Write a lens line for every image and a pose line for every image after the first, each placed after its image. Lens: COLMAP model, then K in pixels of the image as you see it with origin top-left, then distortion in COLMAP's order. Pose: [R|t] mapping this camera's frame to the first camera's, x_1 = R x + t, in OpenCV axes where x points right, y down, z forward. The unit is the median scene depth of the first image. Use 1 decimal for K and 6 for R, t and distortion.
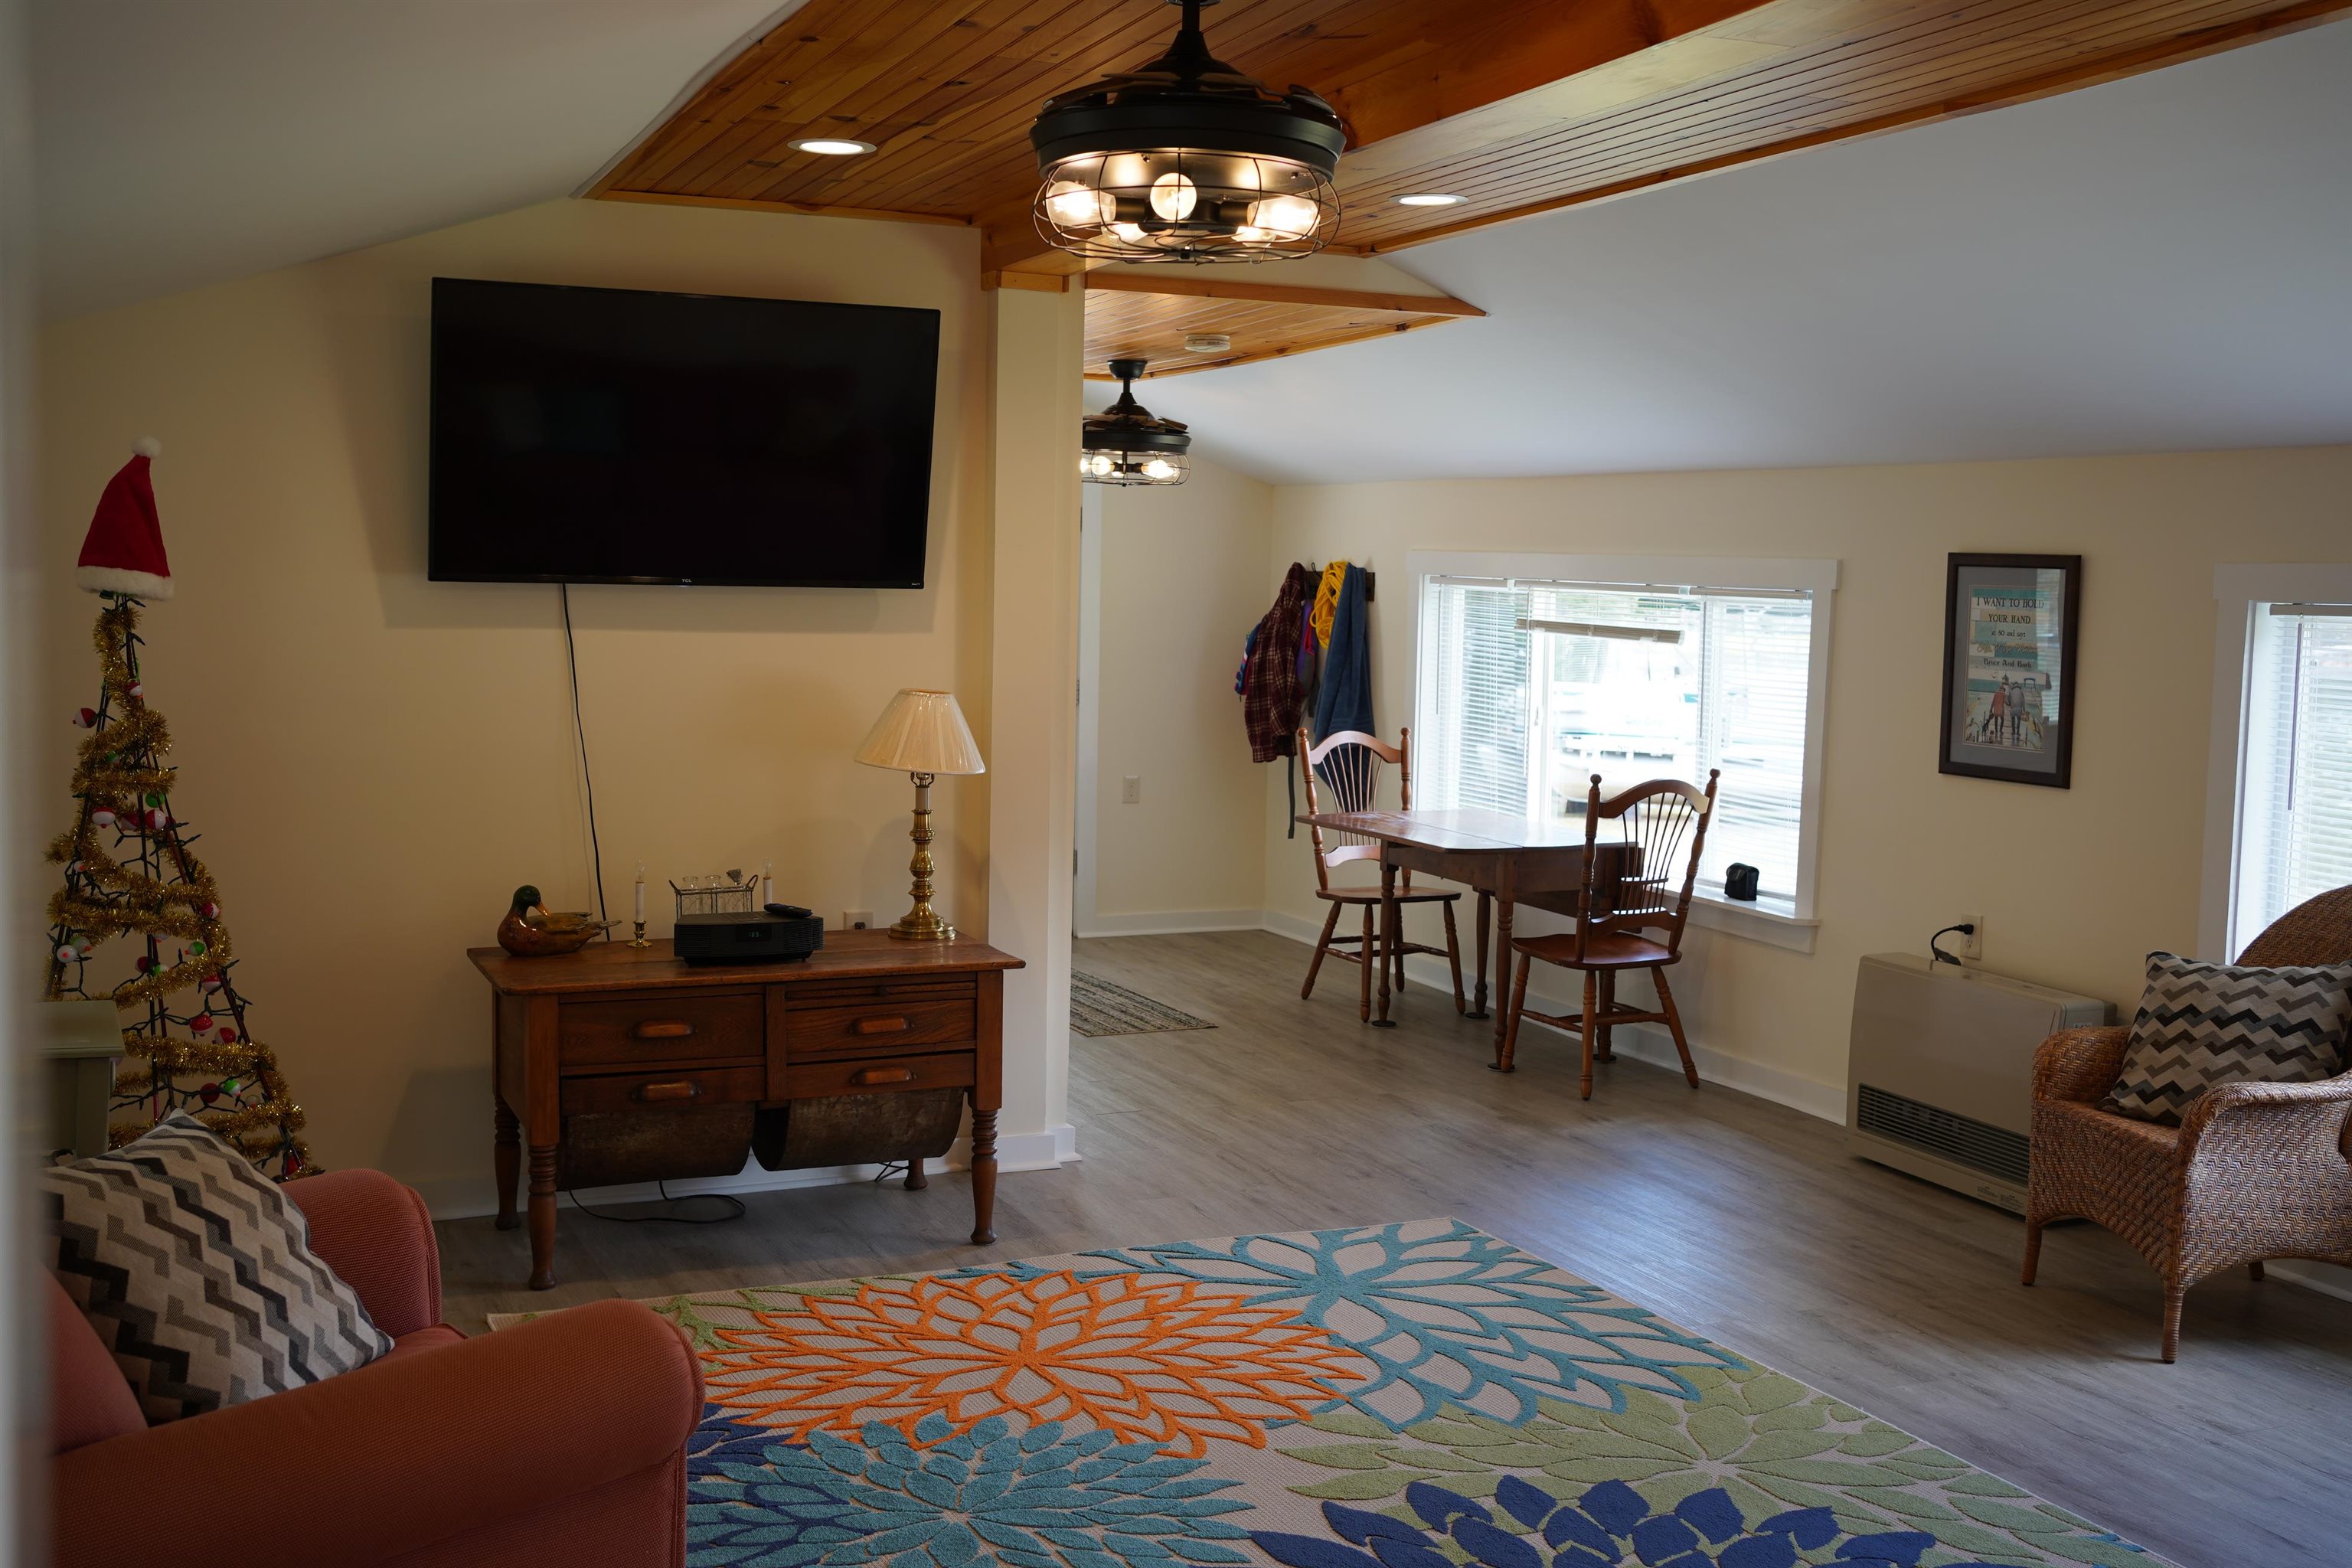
lens RADIAL K [[2376.8, 0, 1176.0], [0, 2376.8, 784.0], [0, 0, 1]] dist [-0.046028, 0.199748]
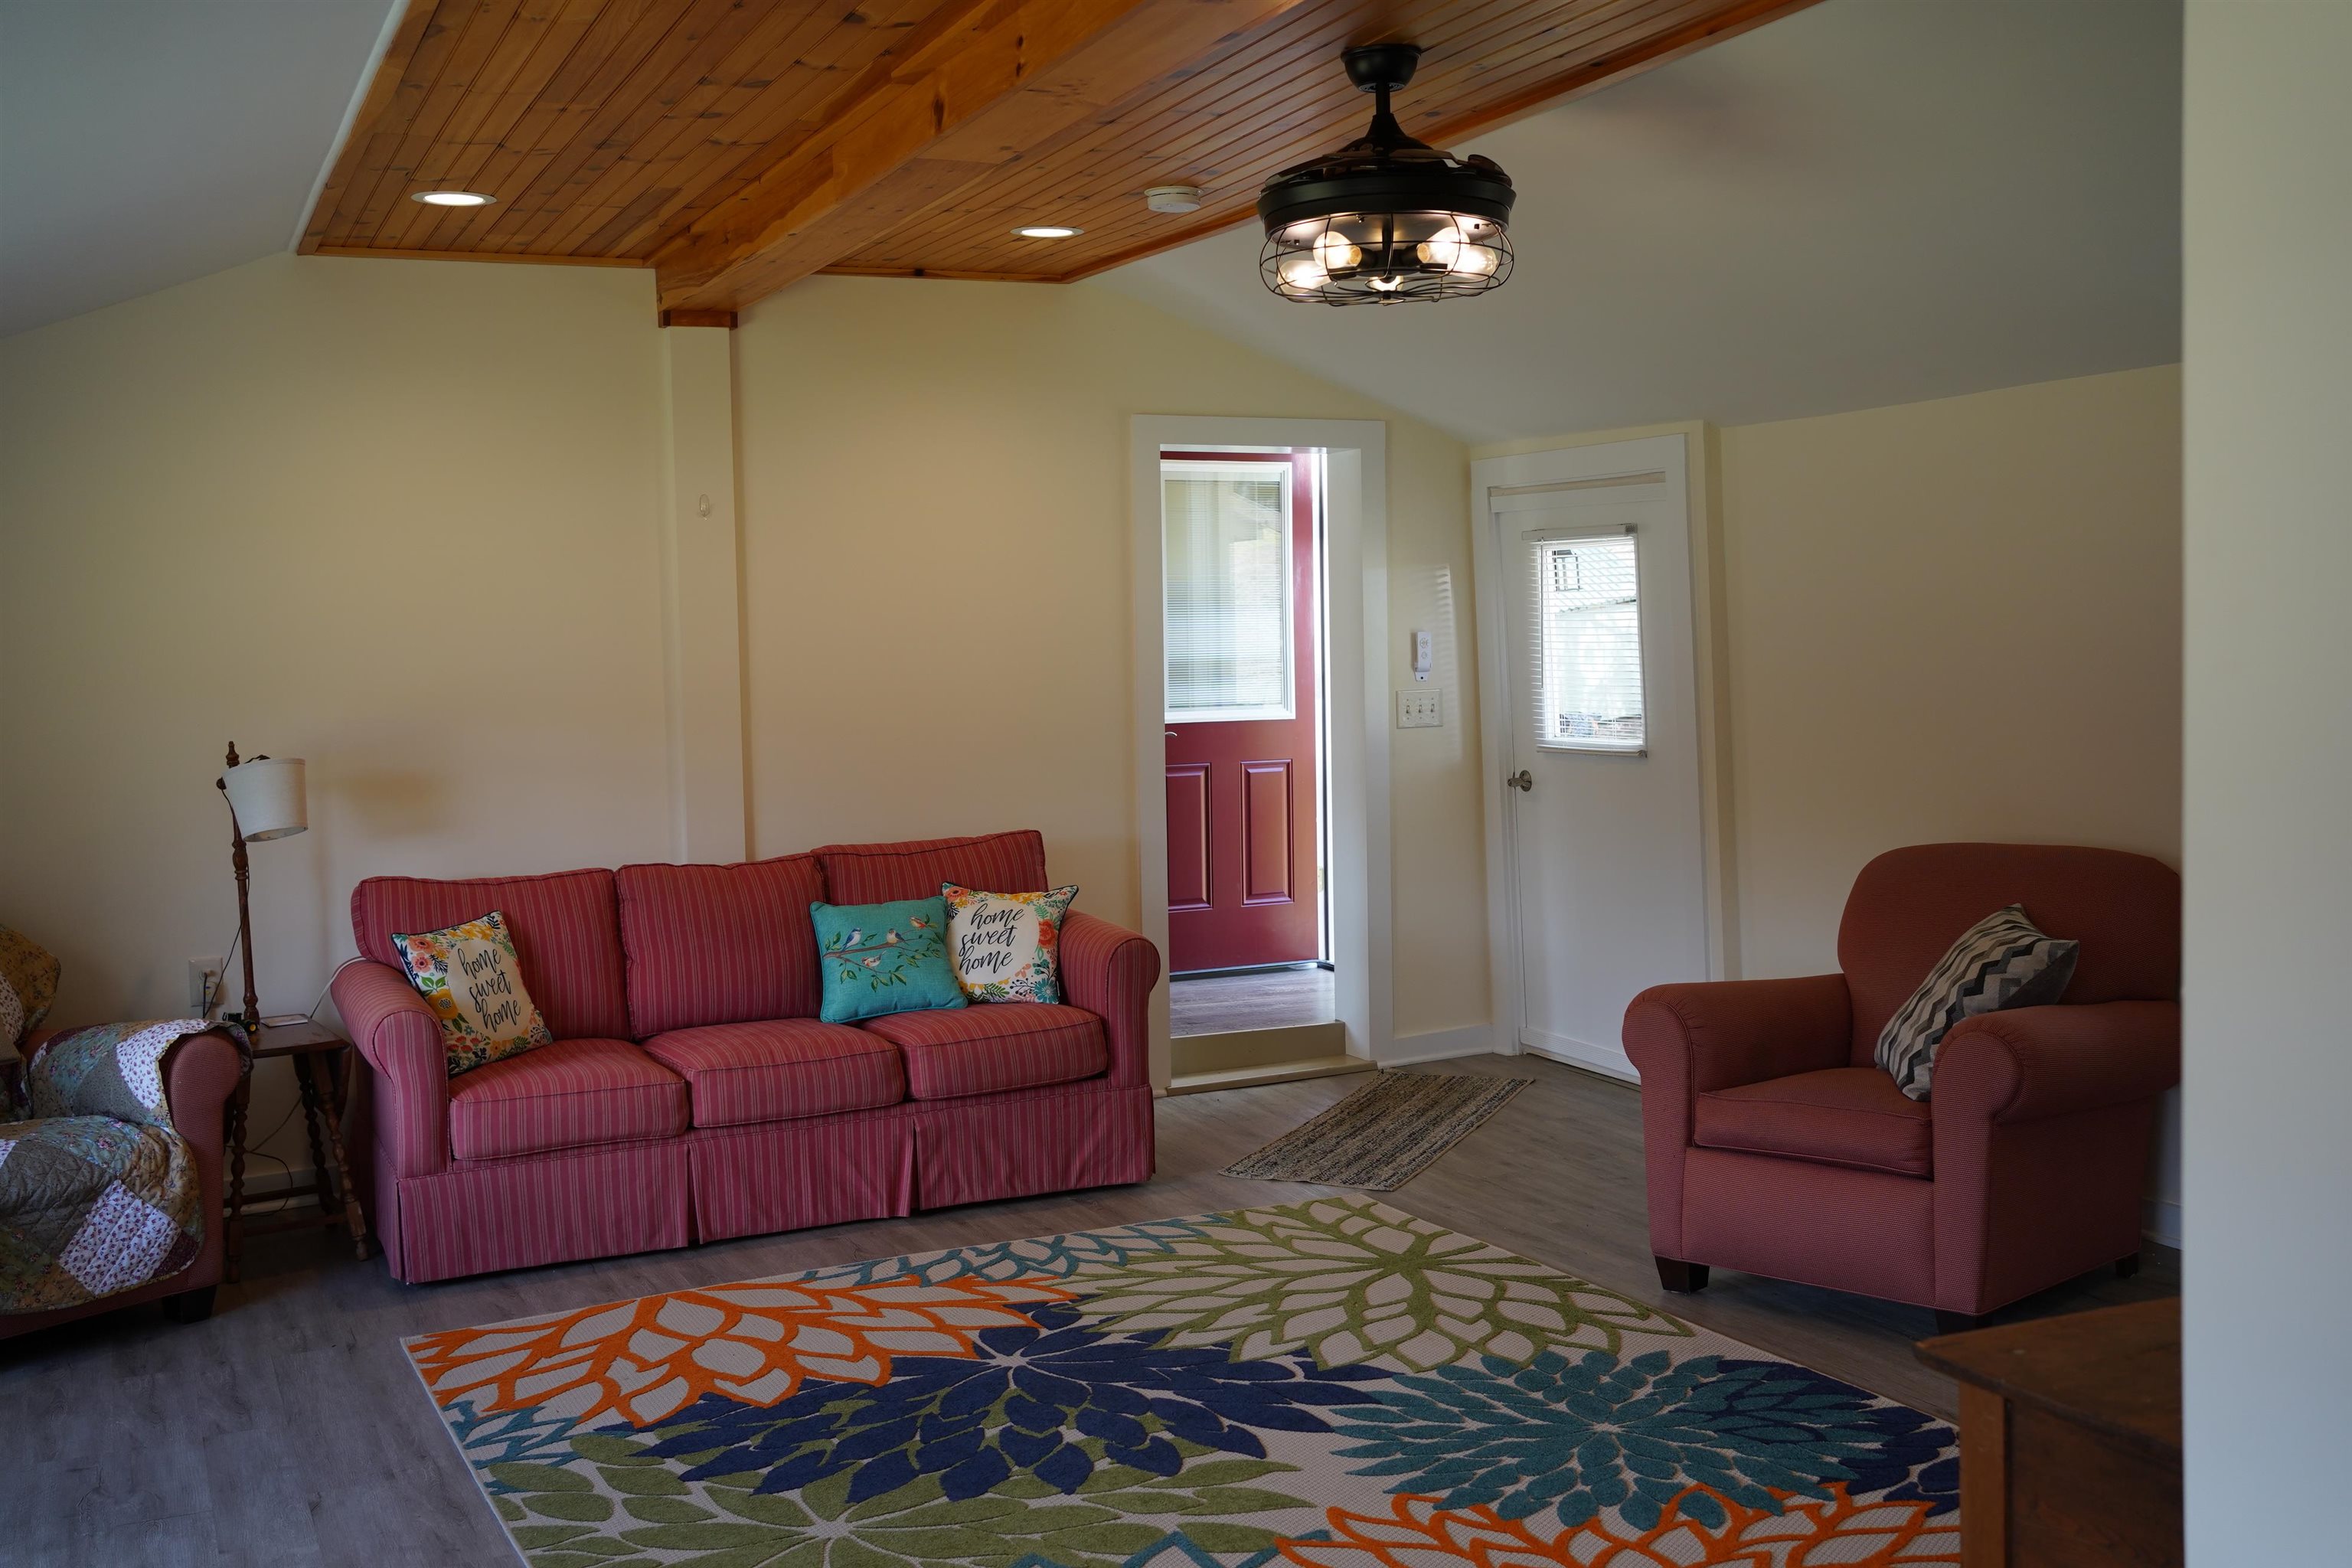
lens RADIAL K [[2376.8, 0, 1176.0], [0, 2376.8, 784.0], [0, 0, 1]] dist [-0.046028, 0.199748]
pose [[-0.999915, 0.004157, -0.012319, 0.109025], [0.002412, 0.990369, 0.138435, -0.123983], [0.012776, 0.138394, -0.990295, 1.925983]]
